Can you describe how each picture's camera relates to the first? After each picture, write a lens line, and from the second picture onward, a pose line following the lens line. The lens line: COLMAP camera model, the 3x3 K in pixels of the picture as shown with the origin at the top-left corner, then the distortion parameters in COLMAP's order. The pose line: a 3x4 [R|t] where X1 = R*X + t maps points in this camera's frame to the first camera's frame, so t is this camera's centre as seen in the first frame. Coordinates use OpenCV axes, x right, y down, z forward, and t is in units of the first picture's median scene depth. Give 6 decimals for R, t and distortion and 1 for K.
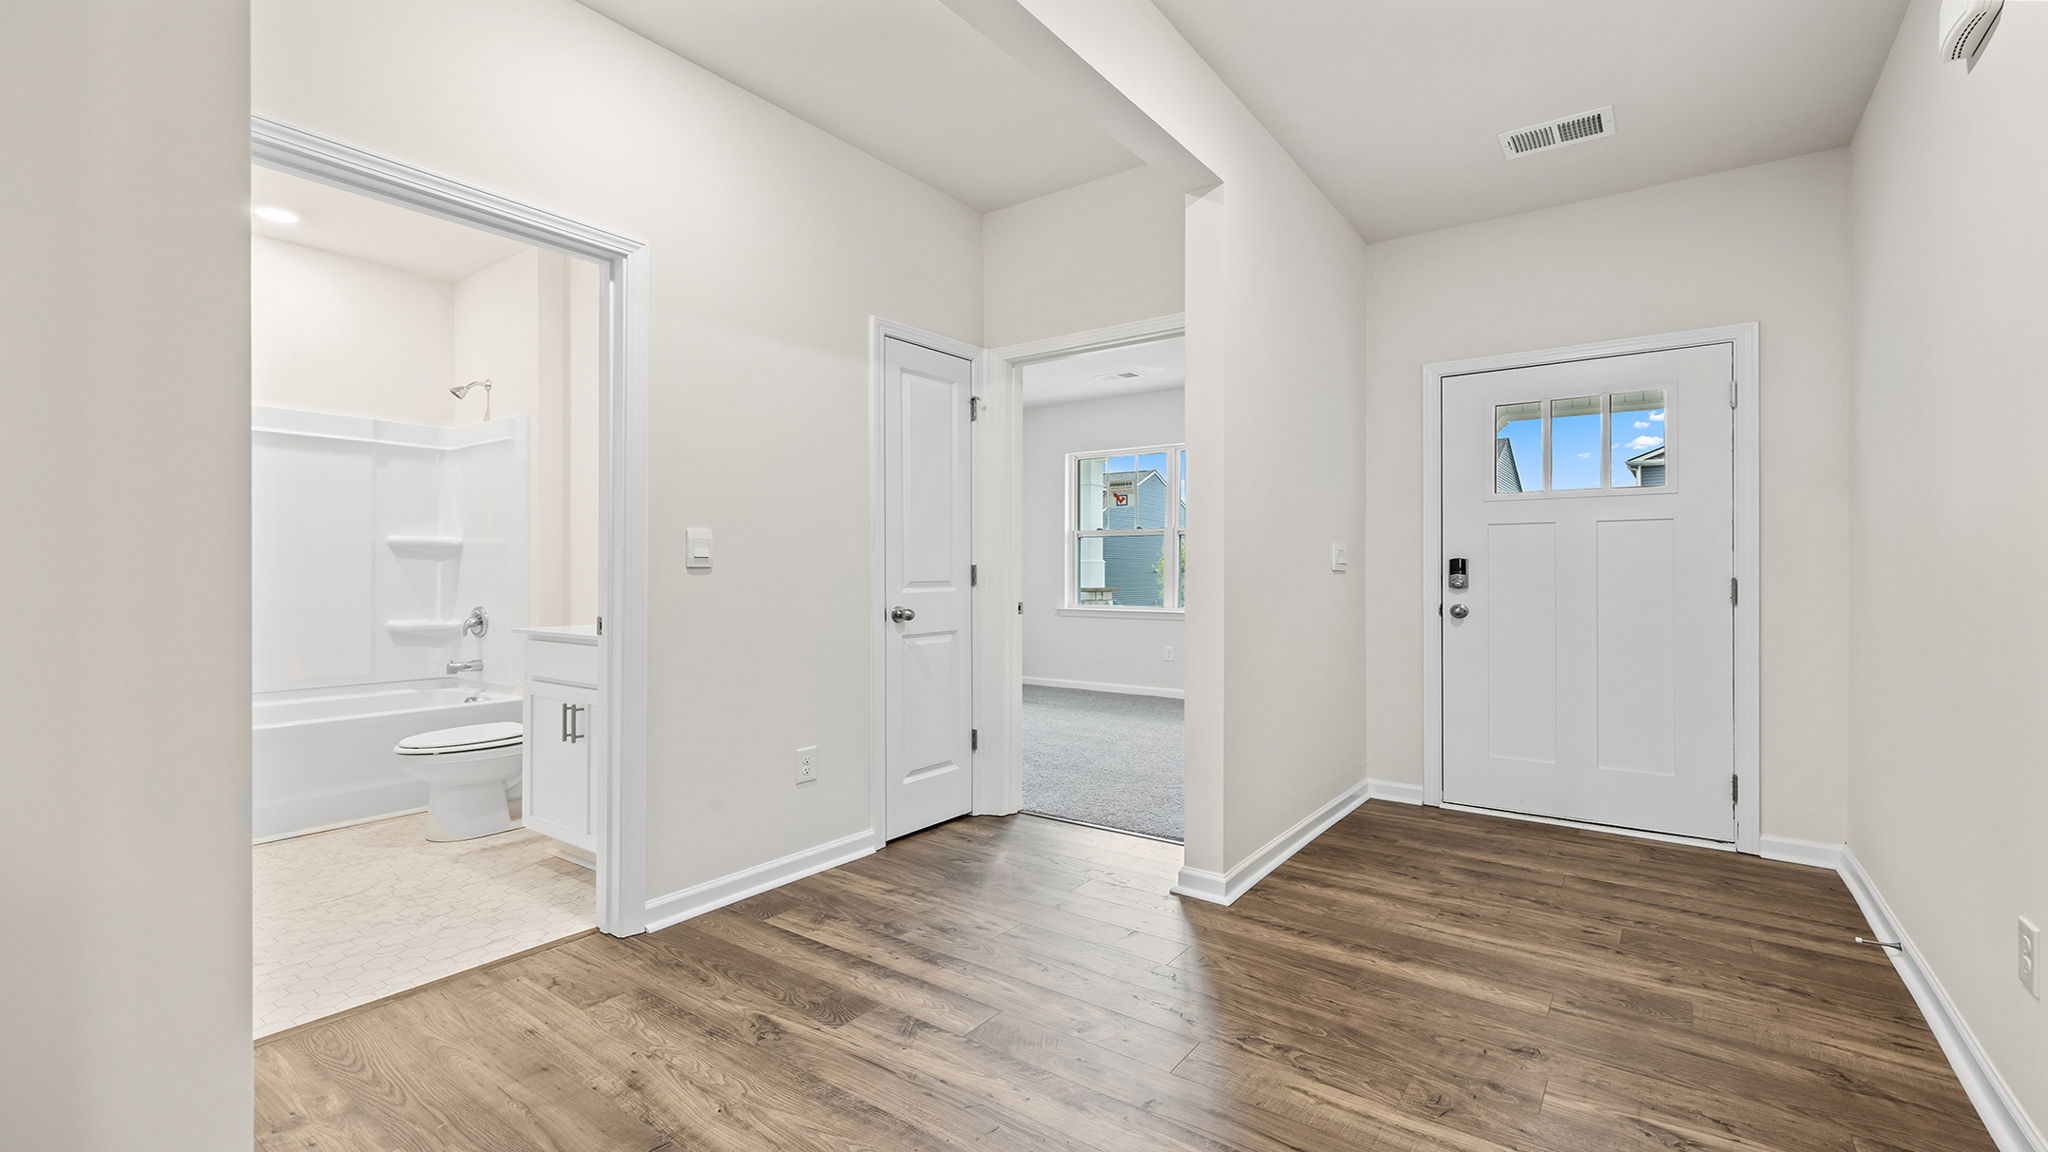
lens RADIAL K [[869.8, 0, 1014.3], [0, 869.8, 580.7], [0, 0, 1]] dist [-0.000073, 0.000807]
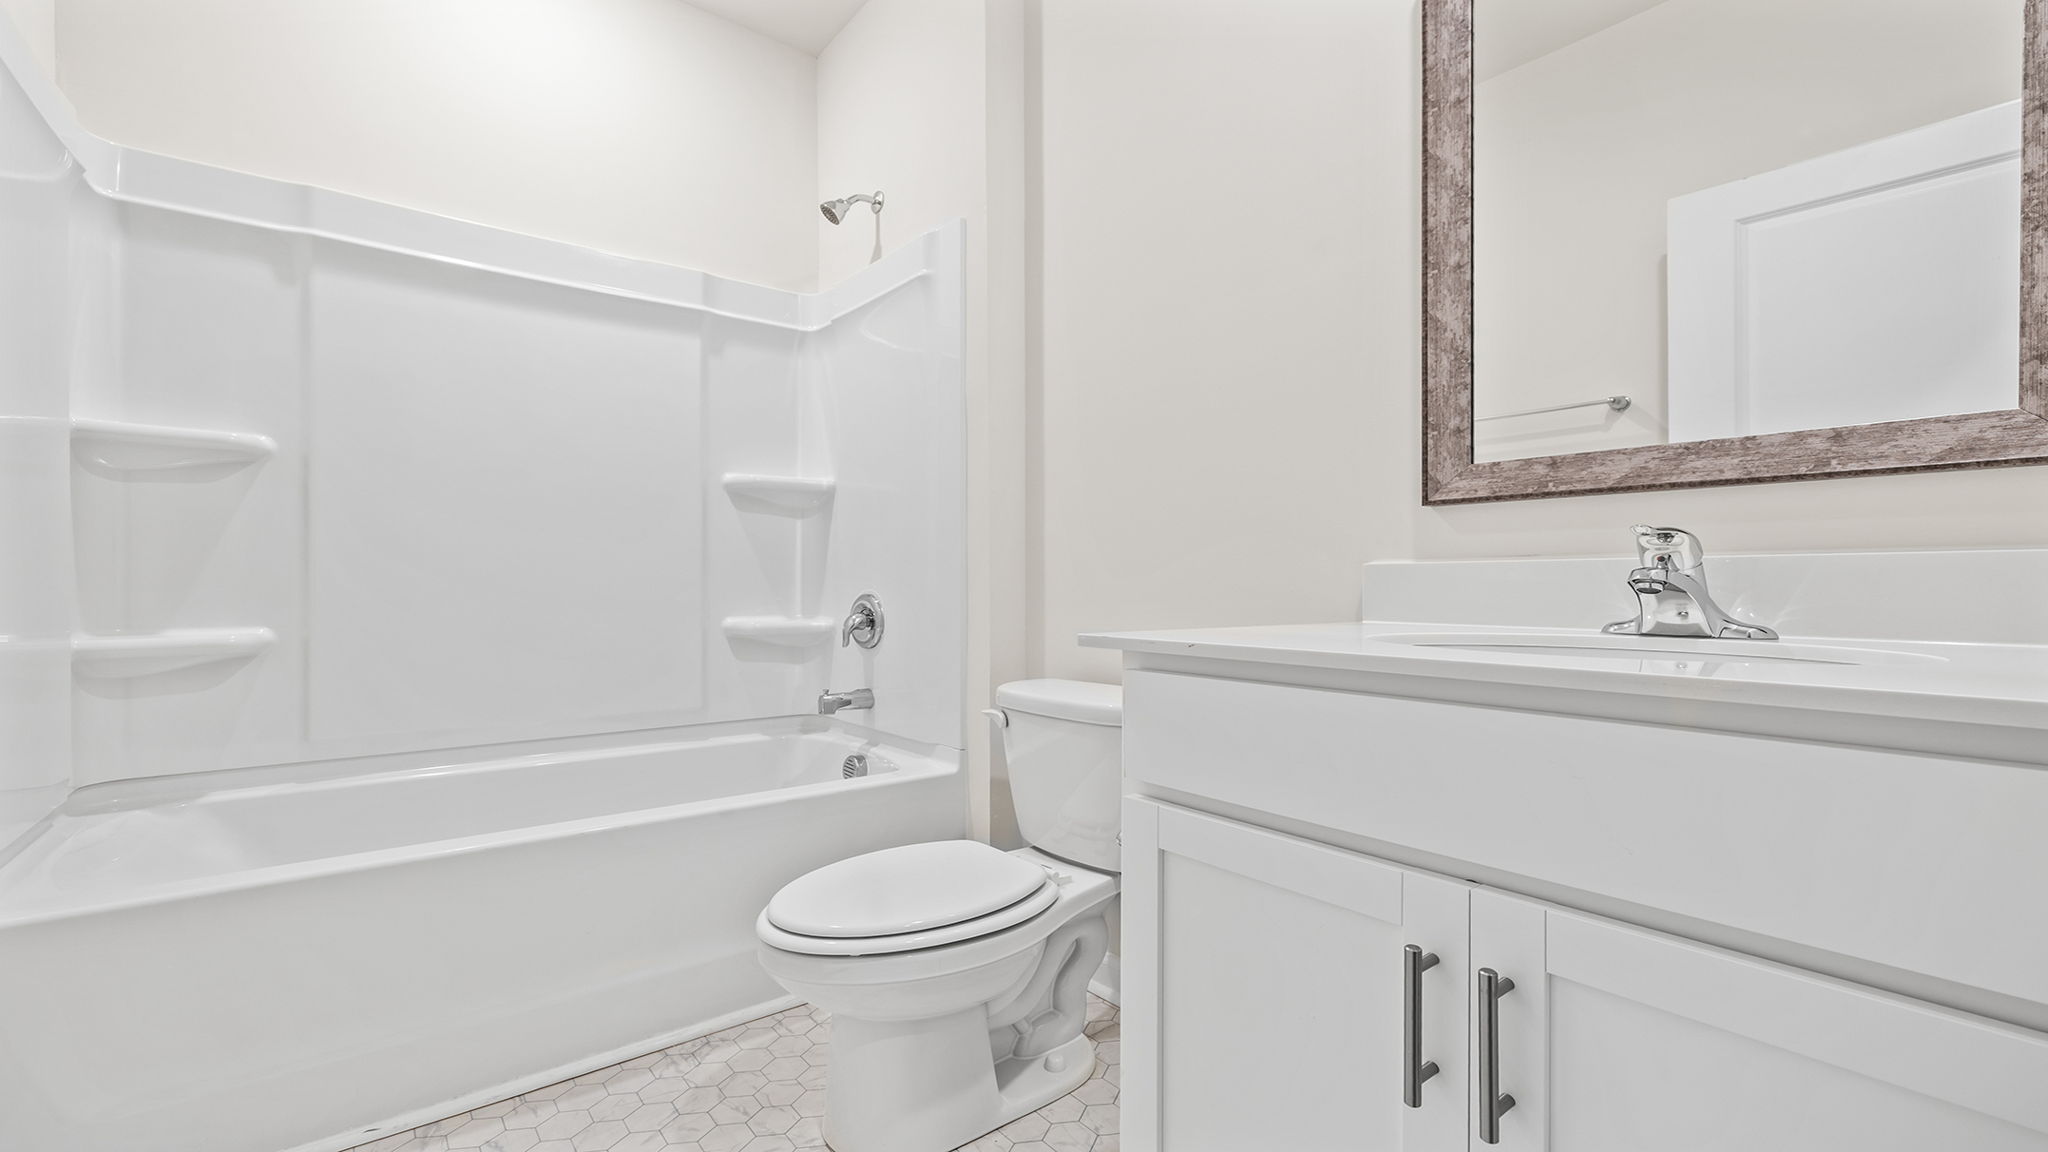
lens RADIAL K [[869.8, 0, 1015.0], [0, 869.8, 580.4], [0, 0, 1]] dist [-0.000073, 0.000807]
pose [[0.960810, -0.009871, -0.277033, -0.491508], [0.007814, 0.999933, -0.008528, 0.035858], [0.277099, 0.006029, 0.960822, 0.651819]]
